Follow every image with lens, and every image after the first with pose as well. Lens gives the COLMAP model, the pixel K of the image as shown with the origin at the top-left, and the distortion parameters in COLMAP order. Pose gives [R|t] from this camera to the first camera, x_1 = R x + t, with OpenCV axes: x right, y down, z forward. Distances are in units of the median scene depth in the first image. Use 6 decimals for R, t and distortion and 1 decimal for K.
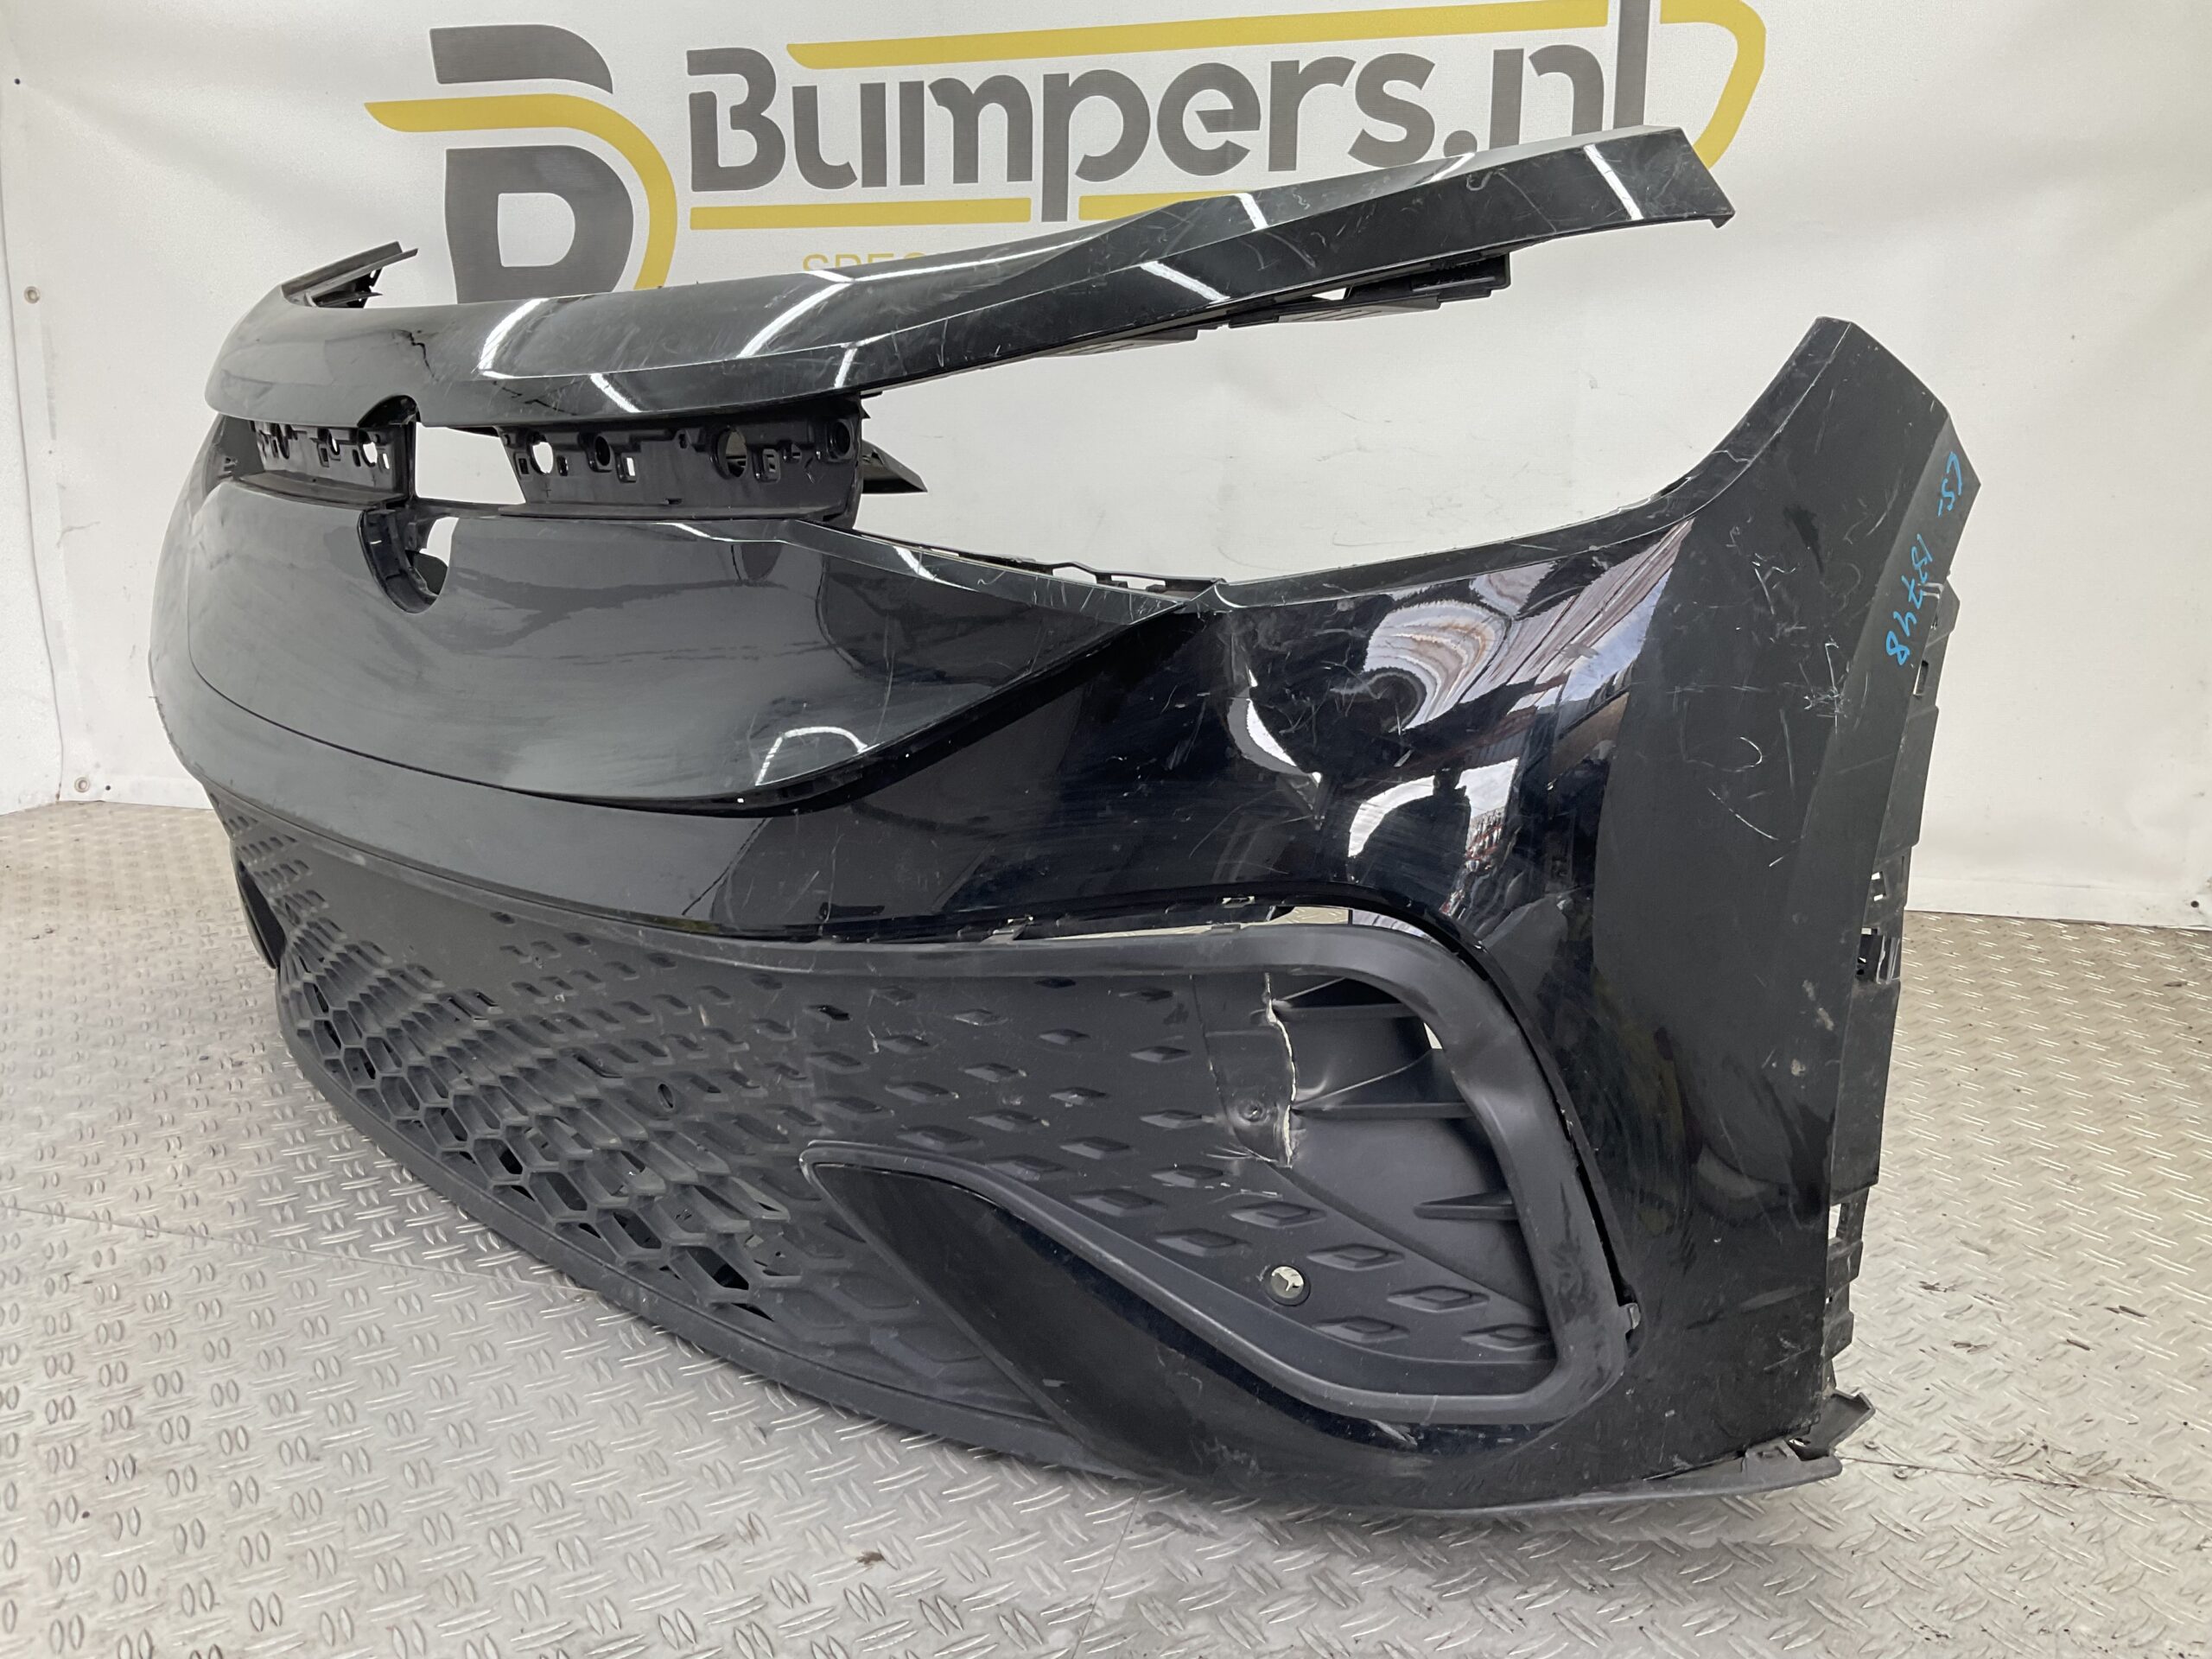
lens RADIAL K [[1827.6, 0, 1097.1], [0, 1827.6, 822.9], [0, 0, 1]] dist [0.074548, -0.110110]
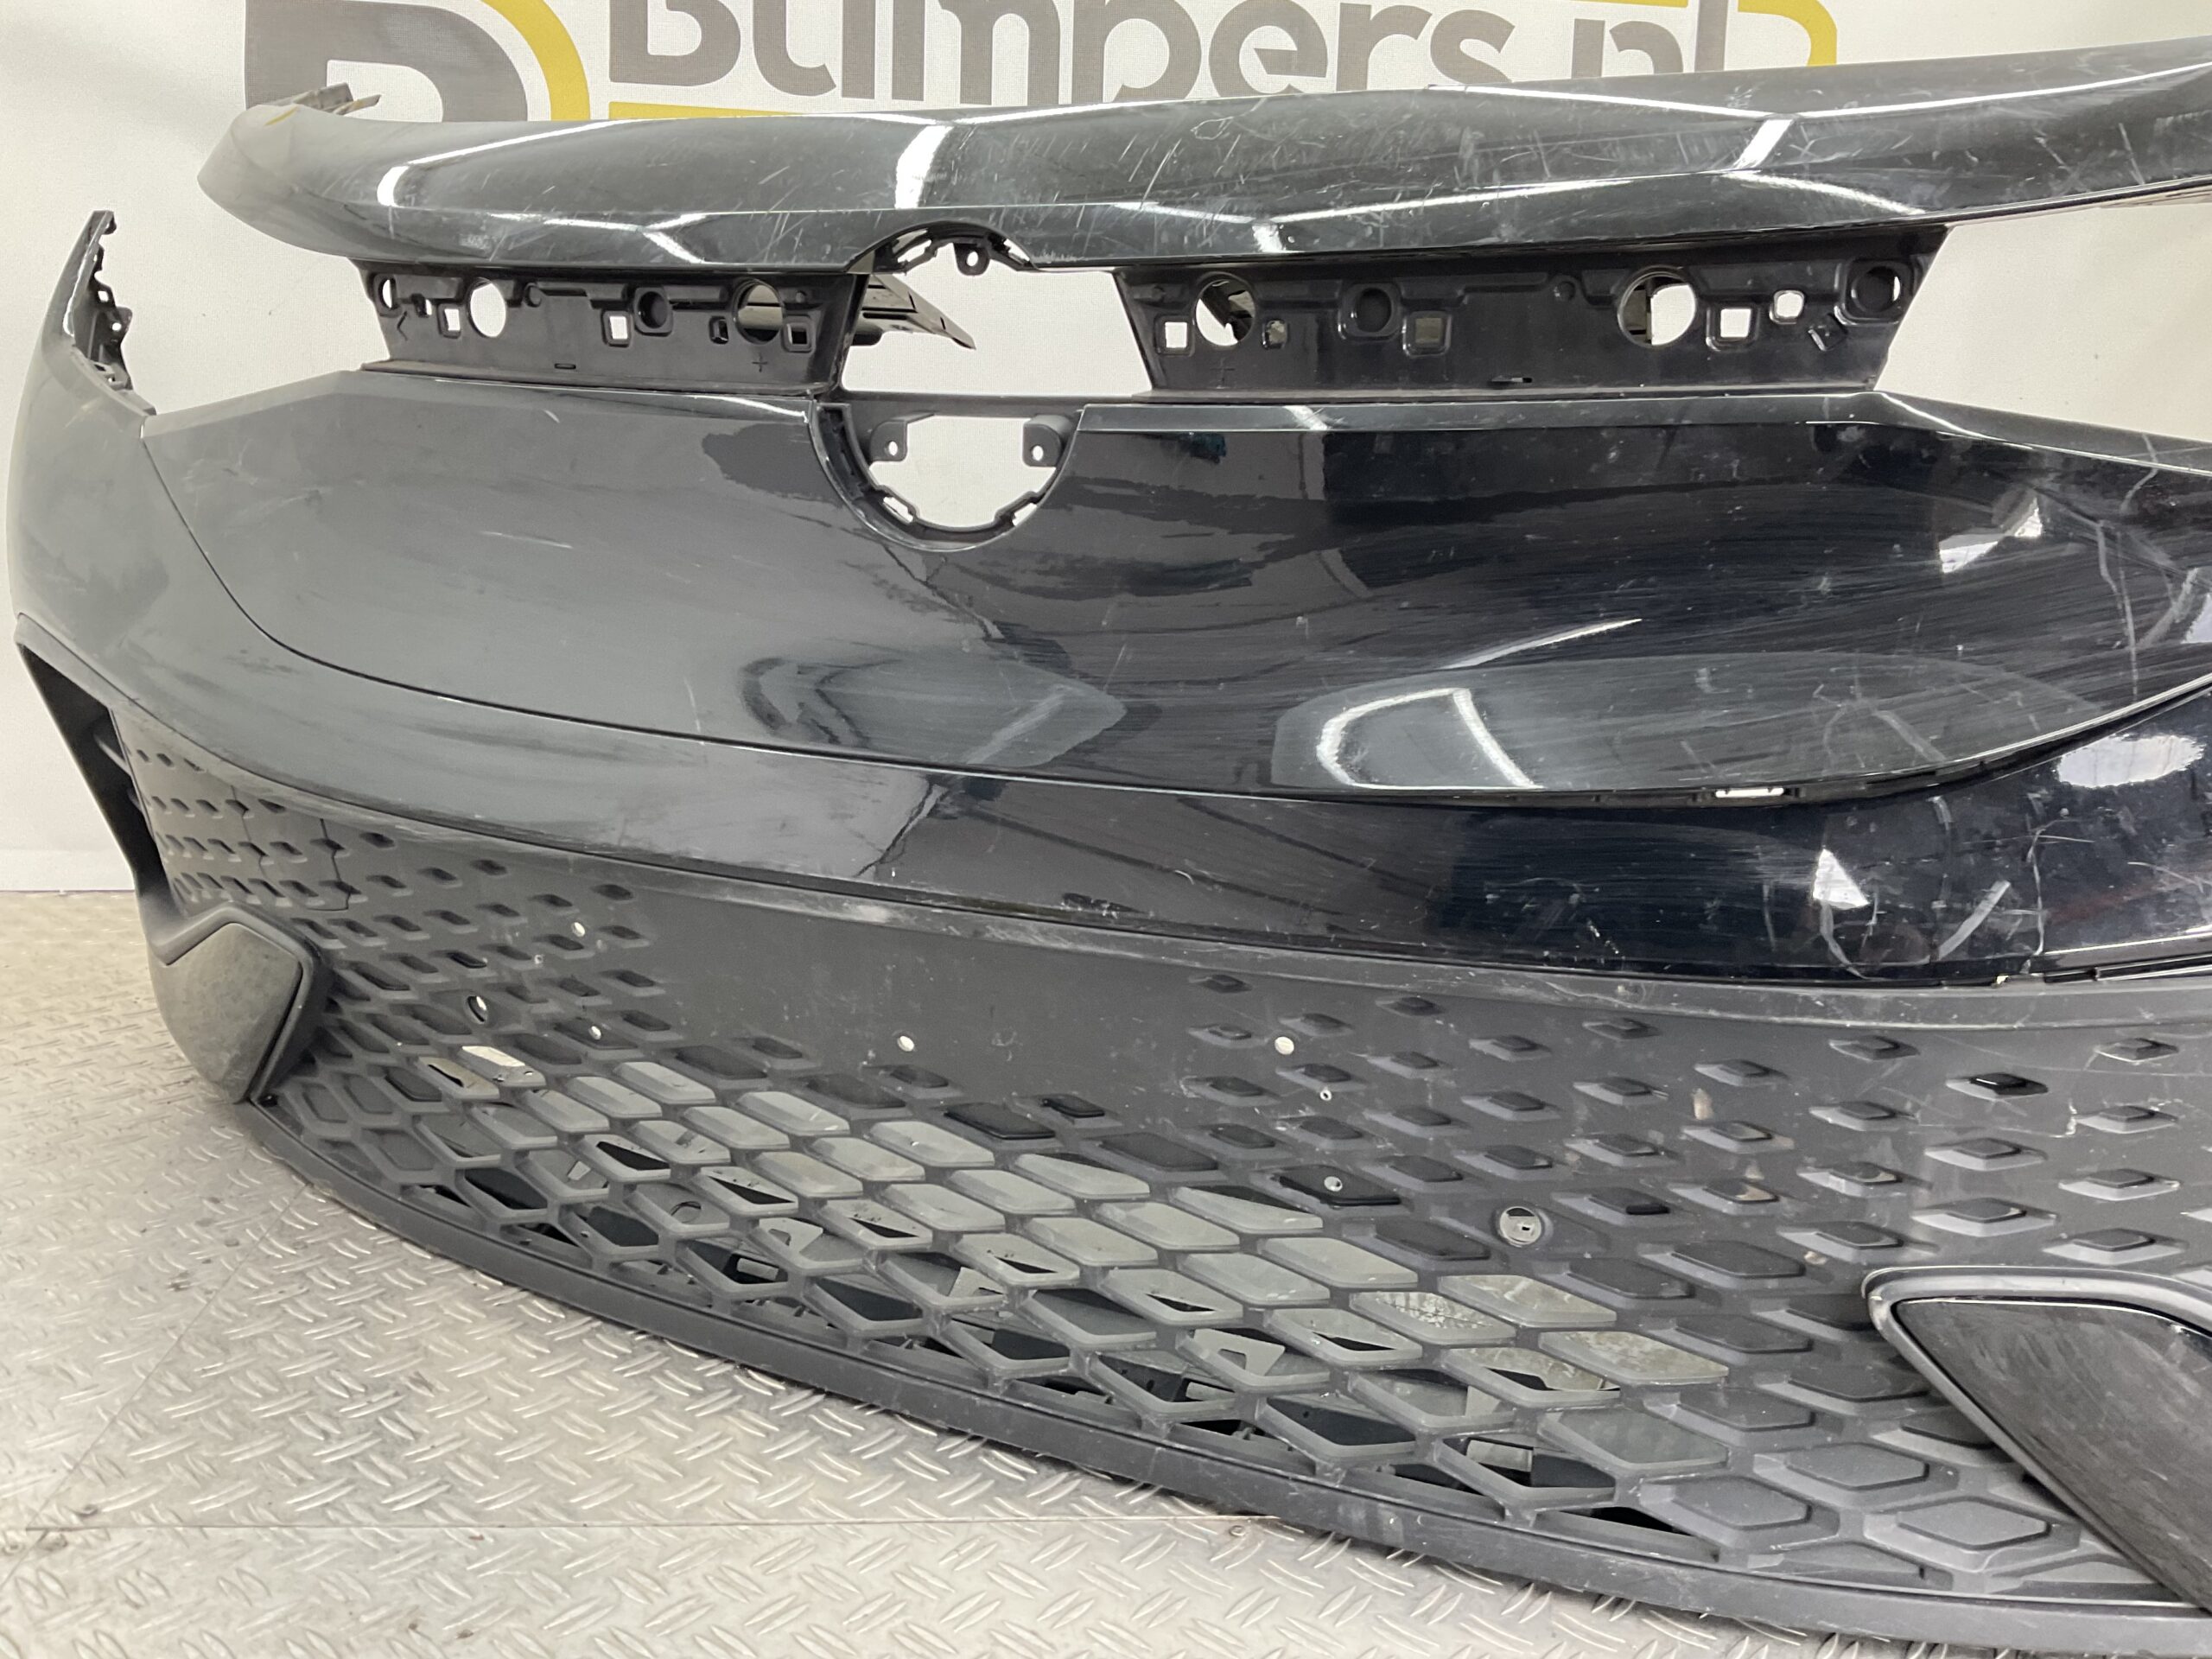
lens RADIAL K [[1814.7, 0, 1106.0], [0, 1814.7, 829.5], [0, 0, 1]] dist [0.101349, -0.185299]
pose [[0.933278, -0.025978, 0.358214, -0.693447], [0.036172, 0.999108, -0.021785, 0.008085], [-0.357329, 0.033289, 0.933385, 0.441938]]
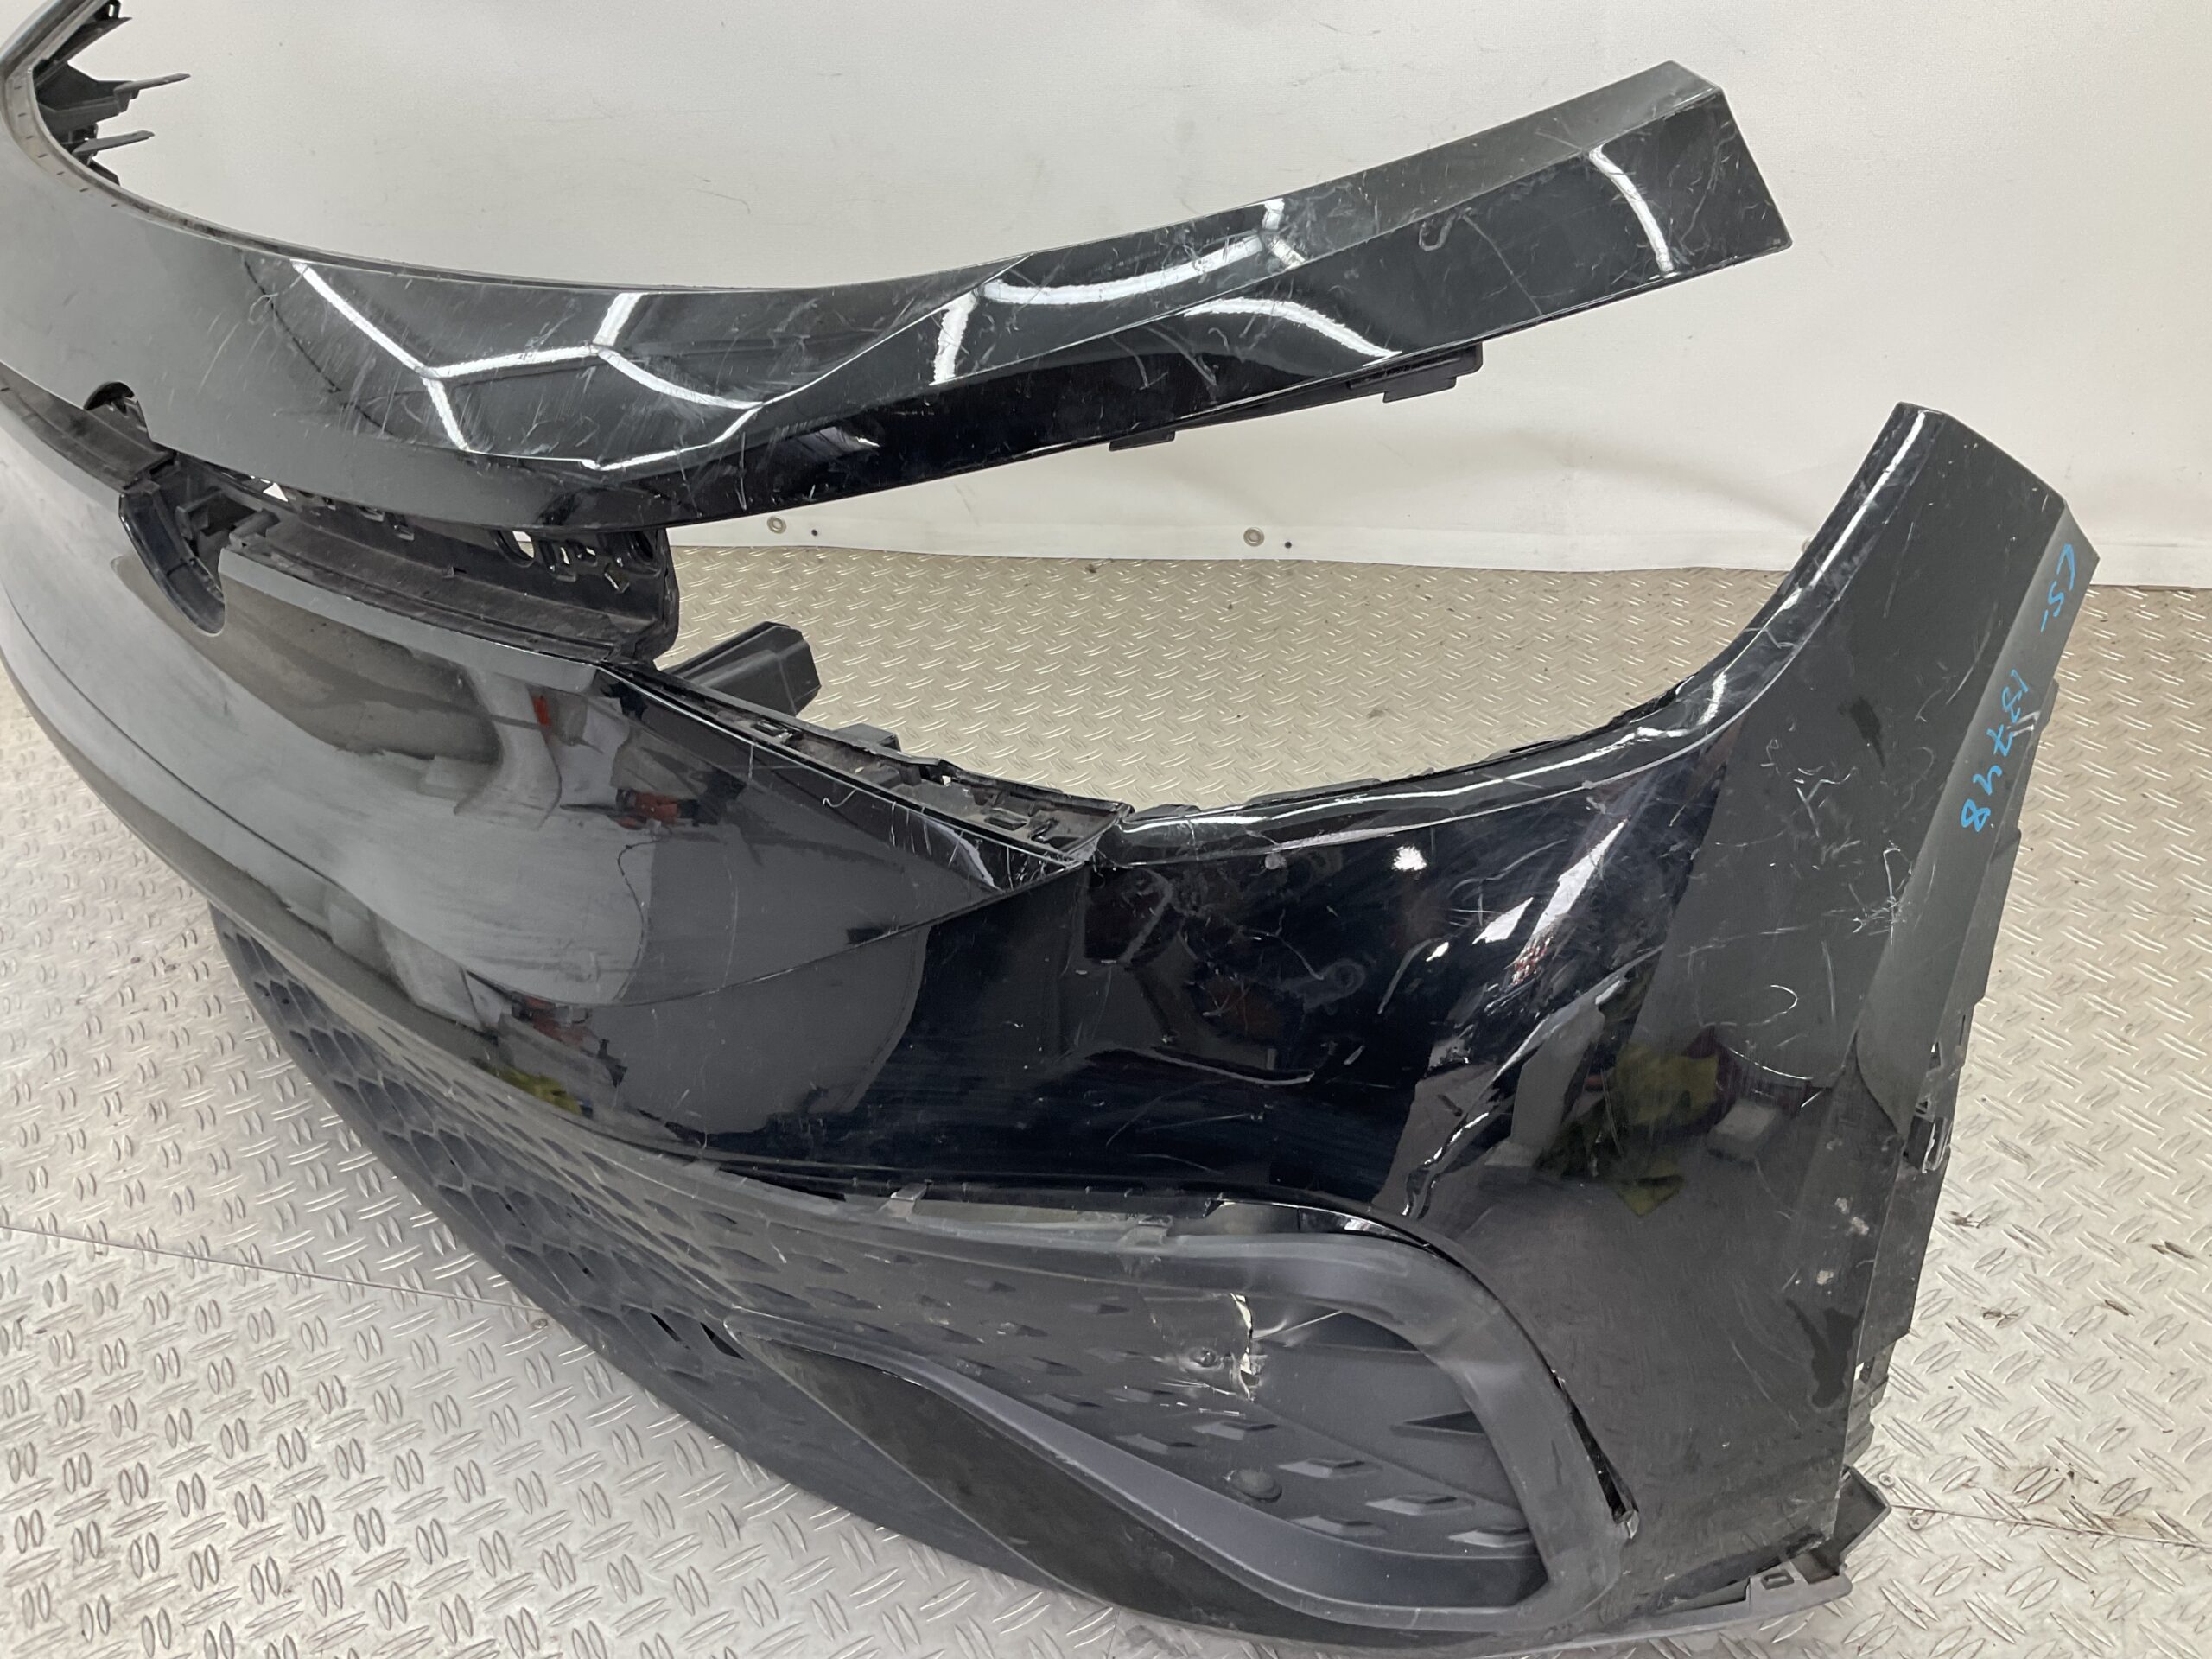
lens RADIAL K [[1835.3, 0, 1098.4], [0, 1835.3, 824.3], [0, 0, 1]] dist [0.052455, -0.076570]
pose [[0.996628, -0.074930, -0.033438, 0.073785], [0.081755, 0.941489, 0.326979, -0.339782], [0.006981, -0.328610, 0.944440, 0.215616]]
